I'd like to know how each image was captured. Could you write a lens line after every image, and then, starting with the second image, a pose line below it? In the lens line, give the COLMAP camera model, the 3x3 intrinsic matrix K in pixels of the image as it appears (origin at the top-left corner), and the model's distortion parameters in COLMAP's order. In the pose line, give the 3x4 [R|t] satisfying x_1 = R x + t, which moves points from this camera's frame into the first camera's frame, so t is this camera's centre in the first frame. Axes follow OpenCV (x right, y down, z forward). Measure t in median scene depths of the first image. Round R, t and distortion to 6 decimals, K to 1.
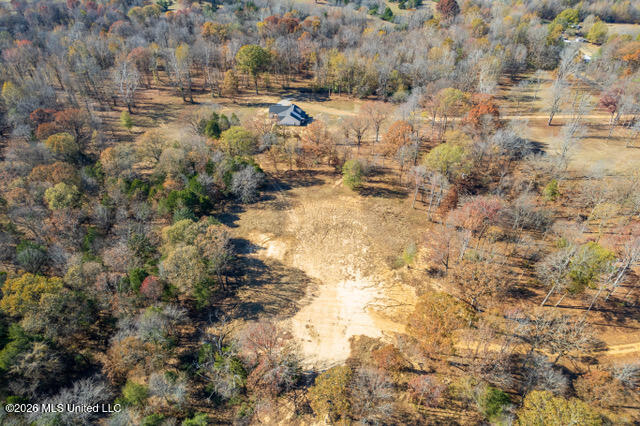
lens RADIAL K [[408.1, 0, 321.2], [0, 408.1, 213.7], [0, 0, 1]] dist [-0.075922, 0.064333]
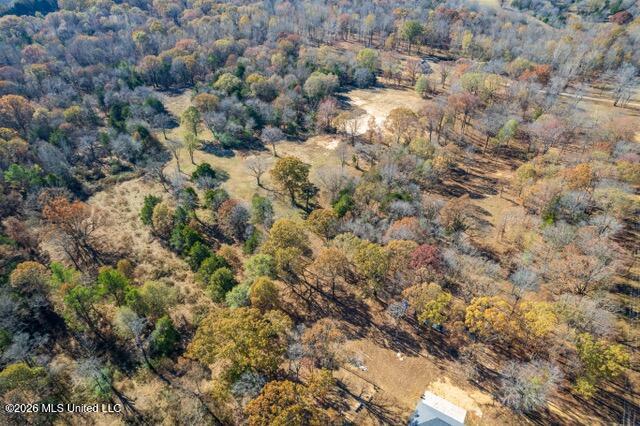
lens RADIAL K [[408.1, 0, 321.2], [0, 408.1, 213.7], [0, 0, 1]] dist [-0.075922, 0.064333]
pose [[0.856576, 0.308900, -0.413351, 0.346970], [-0.320220, 0.946338, 0.043622, 0.281708], [0.404644, 0.094998, 0.909527, -0.387866]]
